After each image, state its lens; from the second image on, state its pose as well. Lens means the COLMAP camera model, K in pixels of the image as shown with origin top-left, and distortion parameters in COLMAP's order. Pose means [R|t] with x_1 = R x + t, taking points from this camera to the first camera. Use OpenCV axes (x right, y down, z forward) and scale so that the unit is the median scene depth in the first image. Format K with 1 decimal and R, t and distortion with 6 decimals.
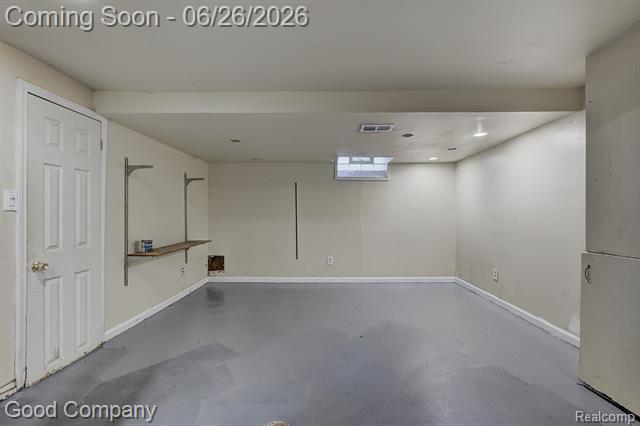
lens RADIAL K [[314.4, 0, 319.5], [0, 314.4, 213.6], [0, 0, 1]] dist [0.017720, 0.000396]
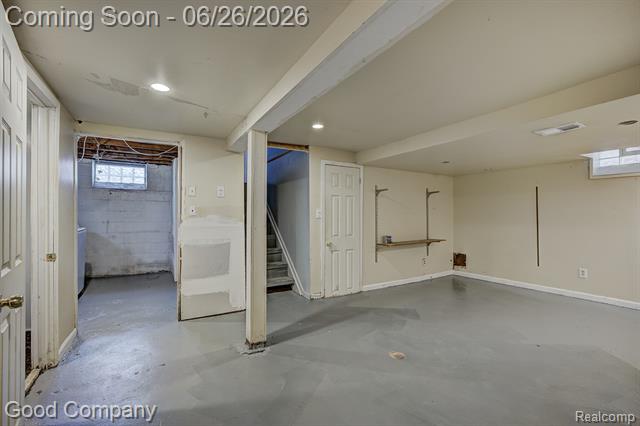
lens RADIAL K [[301.4, 0, 320.8], [0, 301.4, 214.2], [0, 0, 1]] dist [-0.011200, 0.001643]
pose [[0.519097, -0.007416, -0.854683, 0.581487], [0.002753, 0.999972, -0.007005, -0.014864], [0.854711, 0.001284, 0.519103, -0.069043]]
